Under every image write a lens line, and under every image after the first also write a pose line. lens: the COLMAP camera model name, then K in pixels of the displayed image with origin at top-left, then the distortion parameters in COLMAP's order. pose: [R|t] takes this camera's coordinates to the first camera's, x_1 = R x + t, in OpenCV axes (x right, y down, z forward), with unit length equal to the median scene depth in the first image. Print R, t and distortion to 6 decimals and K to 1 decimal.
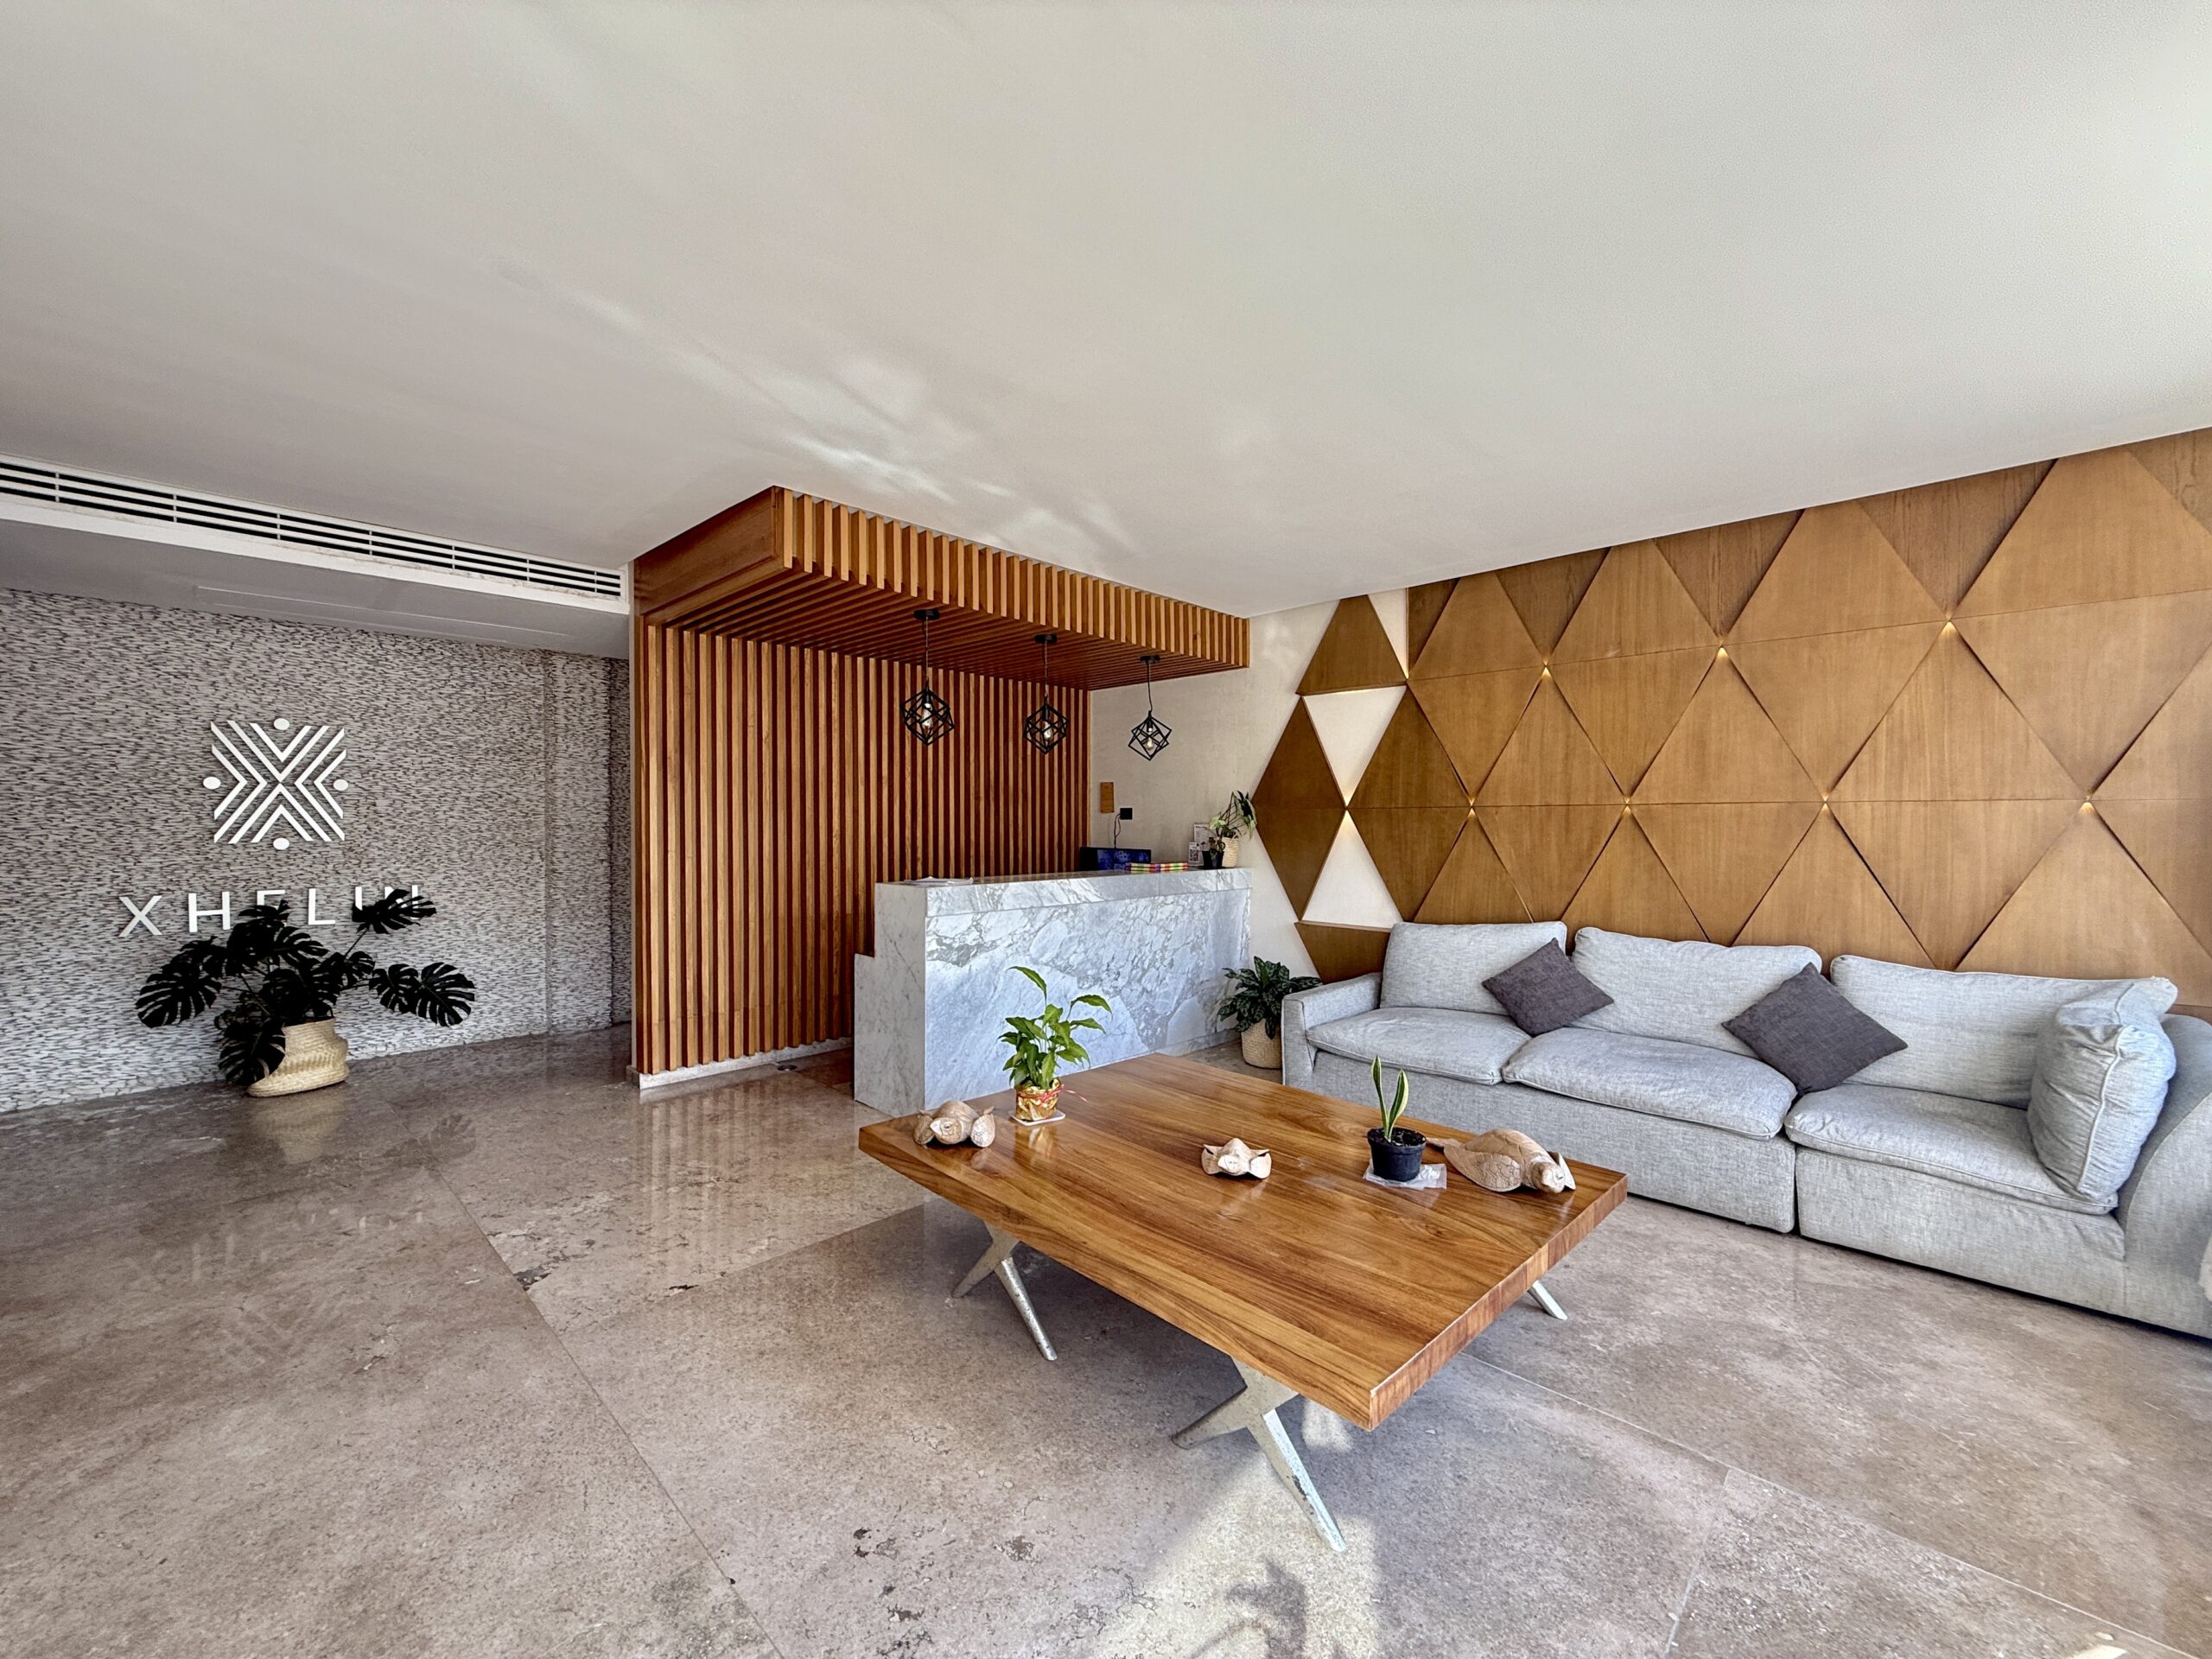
lens RADIAL K [[875.2, 0, 1106.3], [0, 875.2, 823.7], [0, 0, 1]] dist [-0.001522, -0.000055]
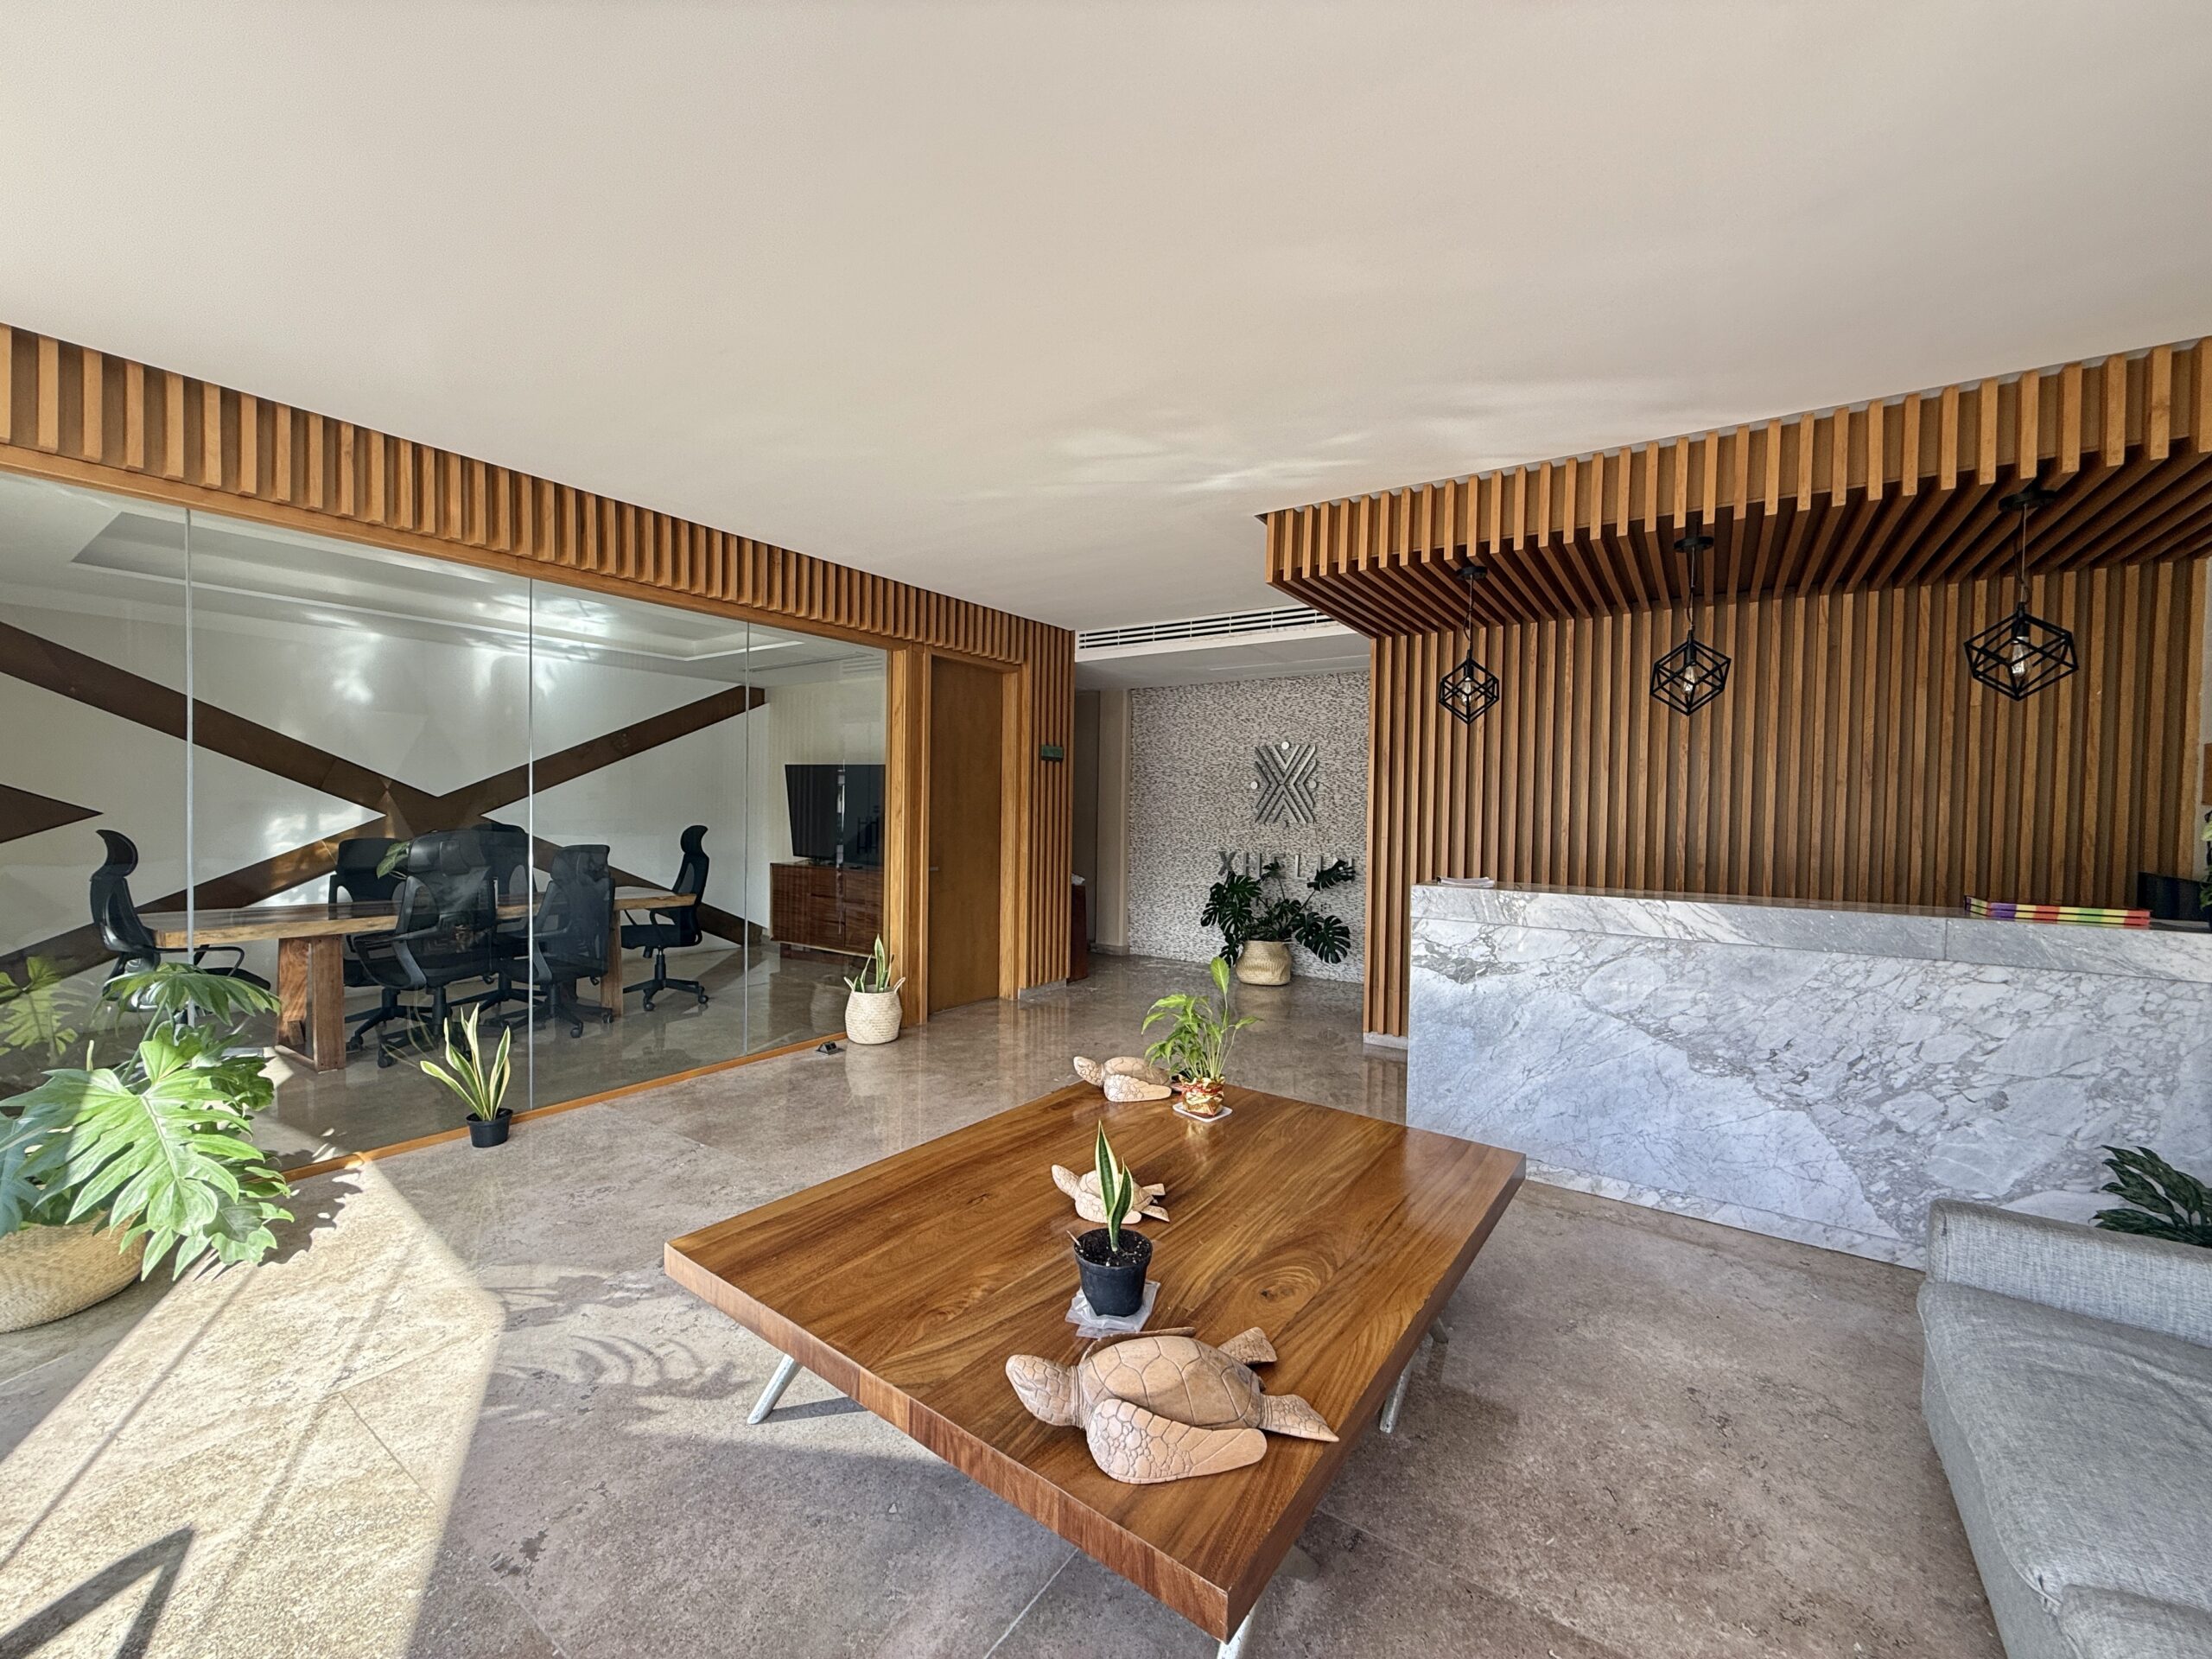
lens RADIAL K [[875.2, 0, 1107.1], [0, 875.2, 829.8], [0, 0, 1]] dist [-0.001522, -0.000055]
pose [[0.179738, 0.028774, -0.983294, 0.585058], [-0.018766, 0.999490, 0.025818, -0.001057], [0.983535, 0.013812, 0.180187, 0.491800]]
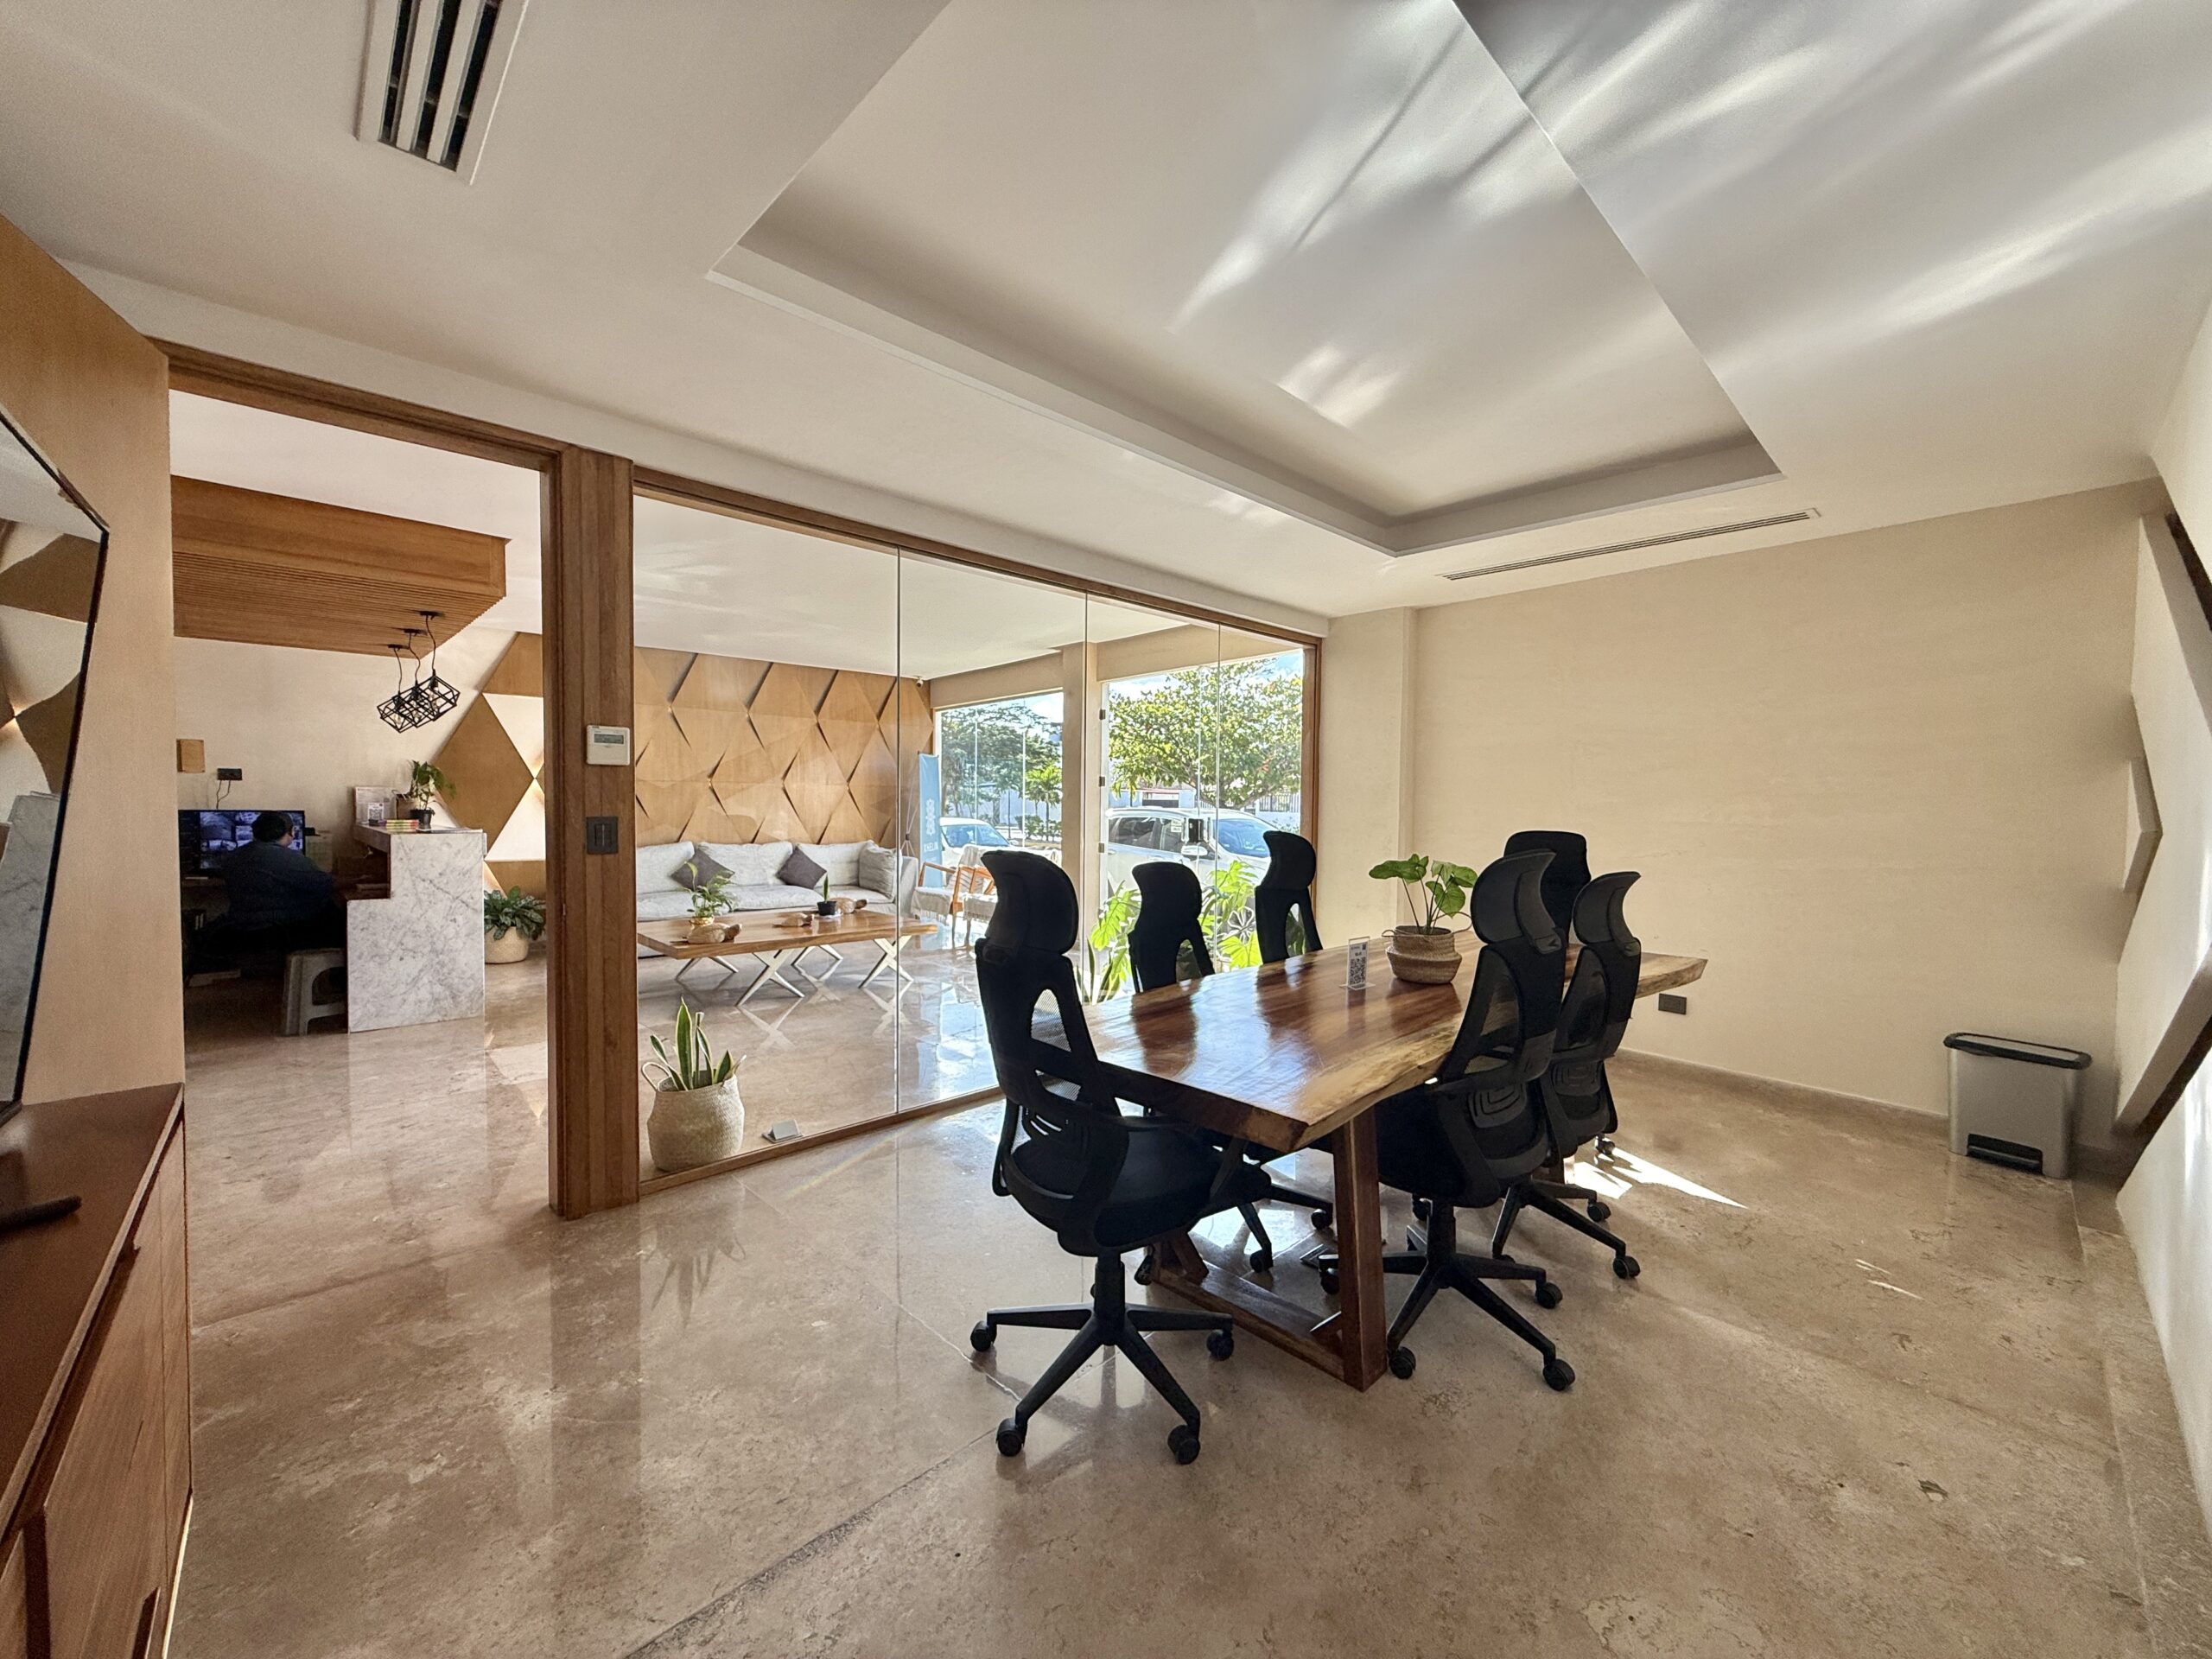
lens RADIAL K [[875.2, 0, 1107.4], [0, 875.2, 831.7], [0, 0, 1]] dist [-0.001522, -0.000055]
pose [[0.027325, -0.034880, 0.999018, -1.317206], [-0.009409, 0.999338, 0.035148, 0.013127], [-0.999582, -0.010360, 0.026979, 0.016403]]
